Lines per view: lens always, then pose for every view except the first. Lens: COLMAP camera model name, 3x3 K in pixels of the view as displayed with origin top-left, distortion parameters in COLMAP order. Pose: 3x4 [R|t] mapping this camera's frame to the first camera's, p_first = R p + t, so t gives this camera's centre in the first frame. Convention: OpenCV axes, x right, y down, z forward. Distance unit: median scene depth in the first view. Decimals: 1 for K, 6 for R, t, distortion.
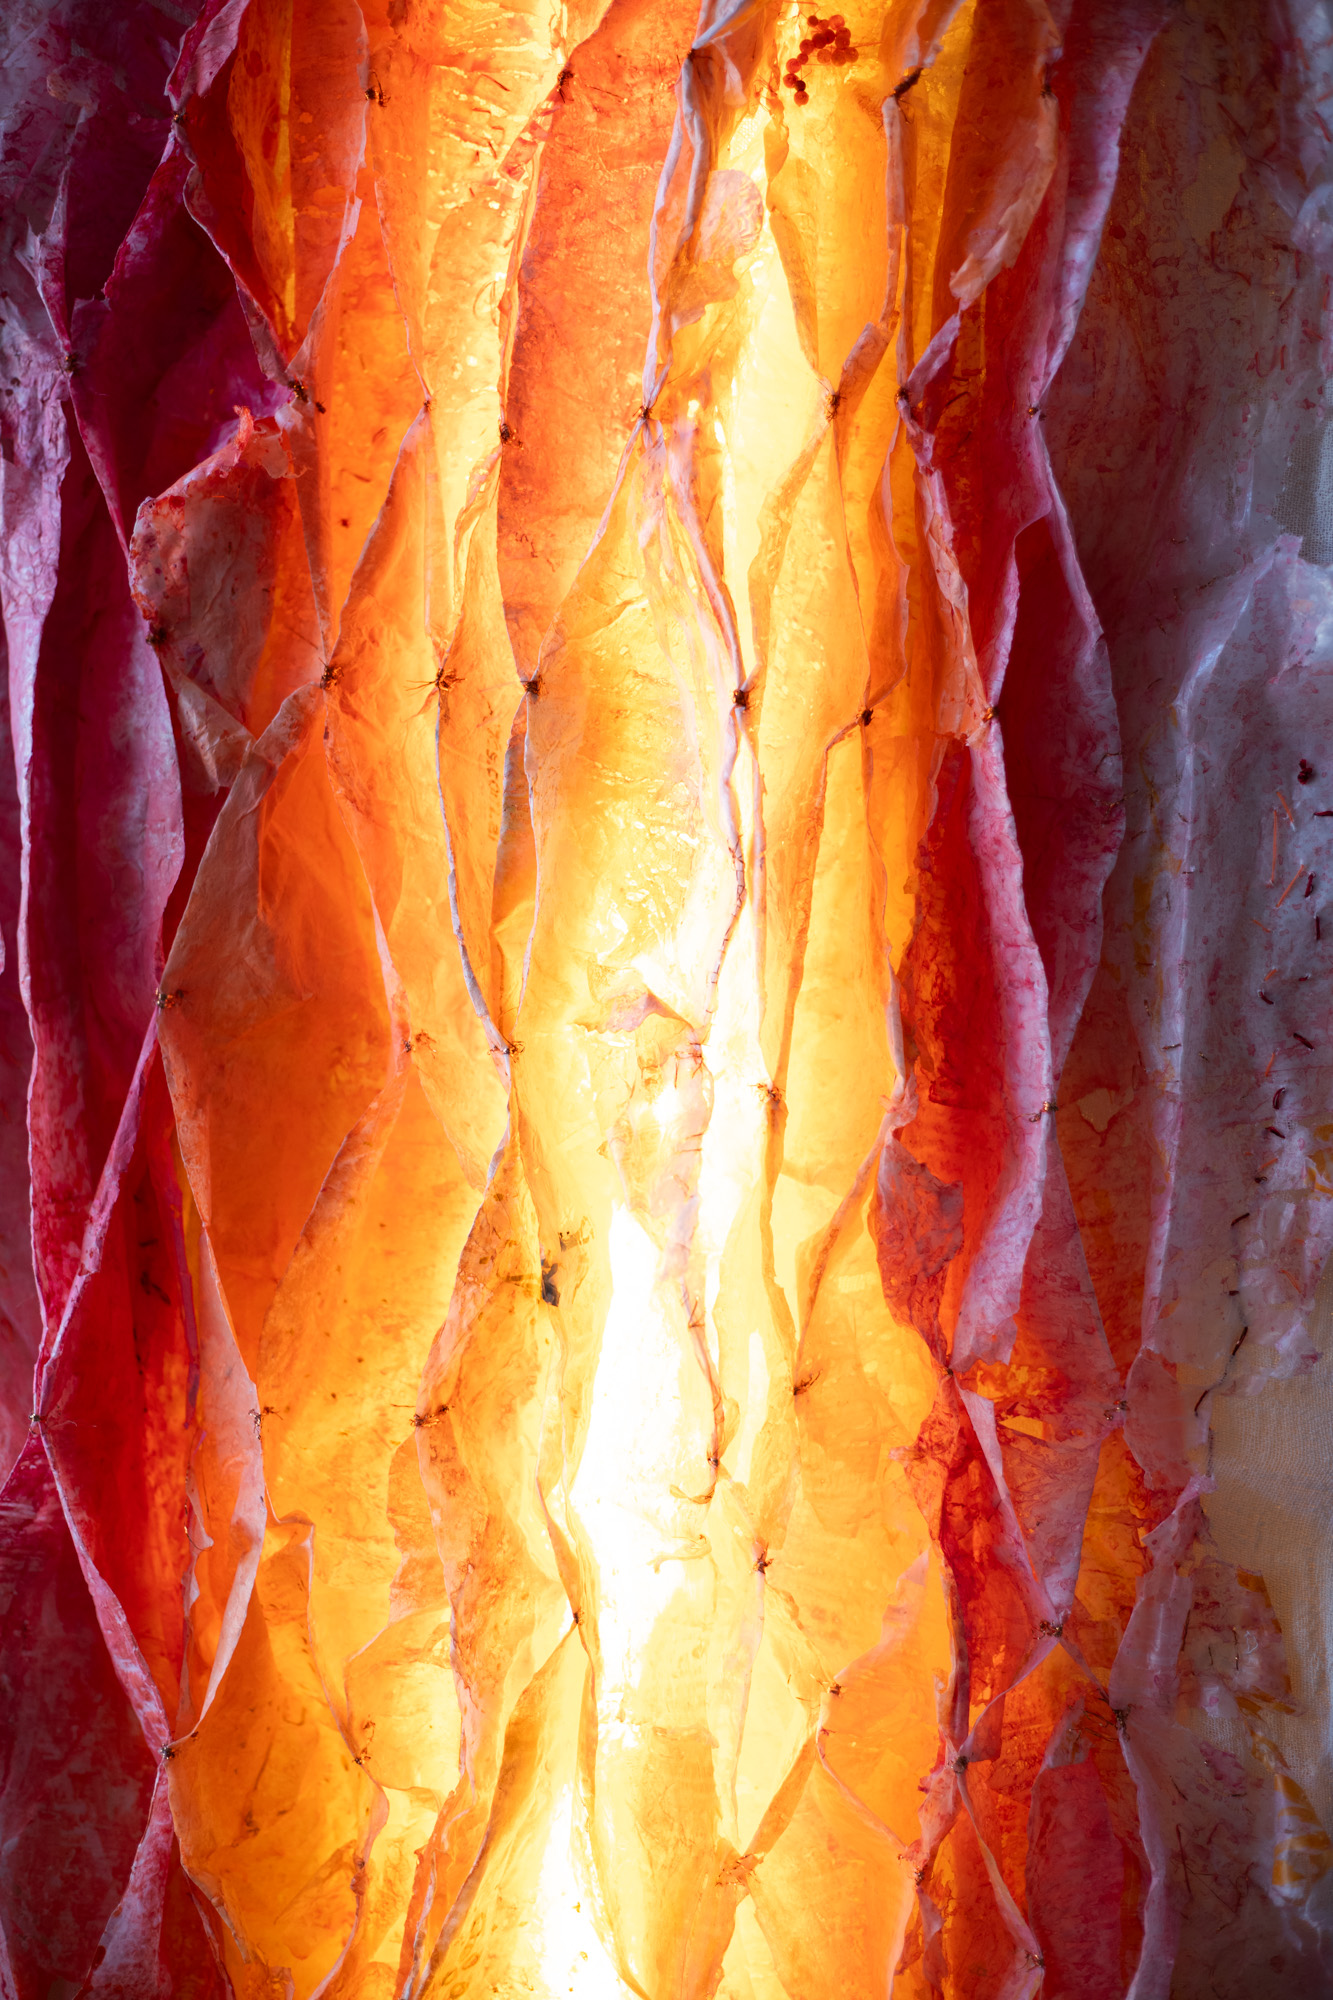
lens RADIAL K [[3321.9, 0, 668.3], [0, 3321.9, 1008.2], [0, 0, 1]] dist [-0.178264, 0.000000]
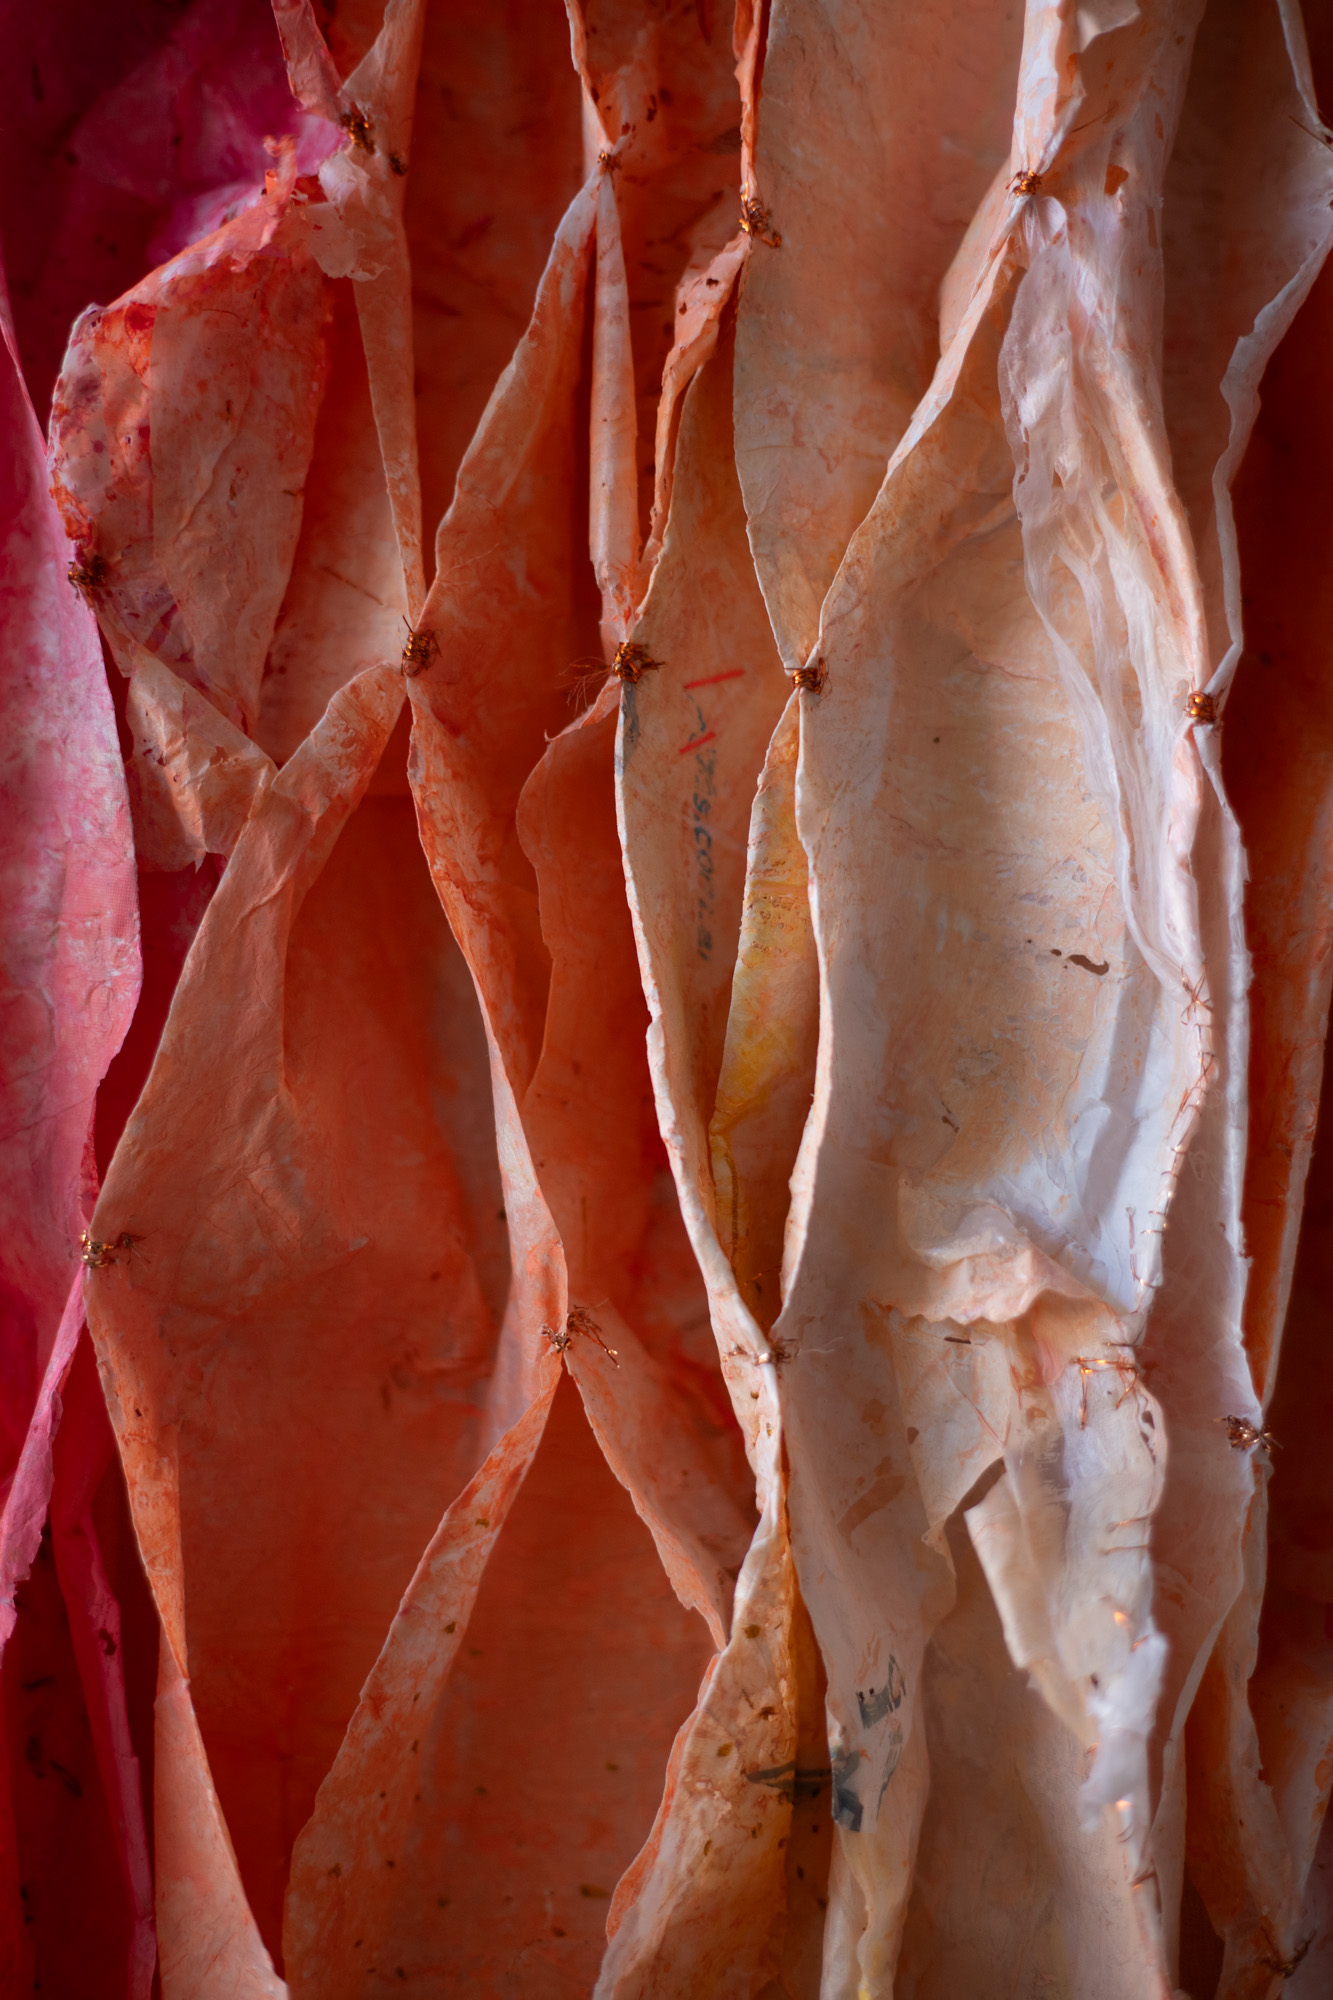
lens RADIAL K [[3321.9, 0, 665.5], [0, 3321.9, 984.4], [0, 0, 1]] dist [-0.178264, 0.000000]
pose [[0.989934, 0.011757, 0.141040, -0.137484], [-0.007422, 0.999485, -0.031220, -0.029737], [-0.141334, 0.029859, 0.989512, 0.461800]]
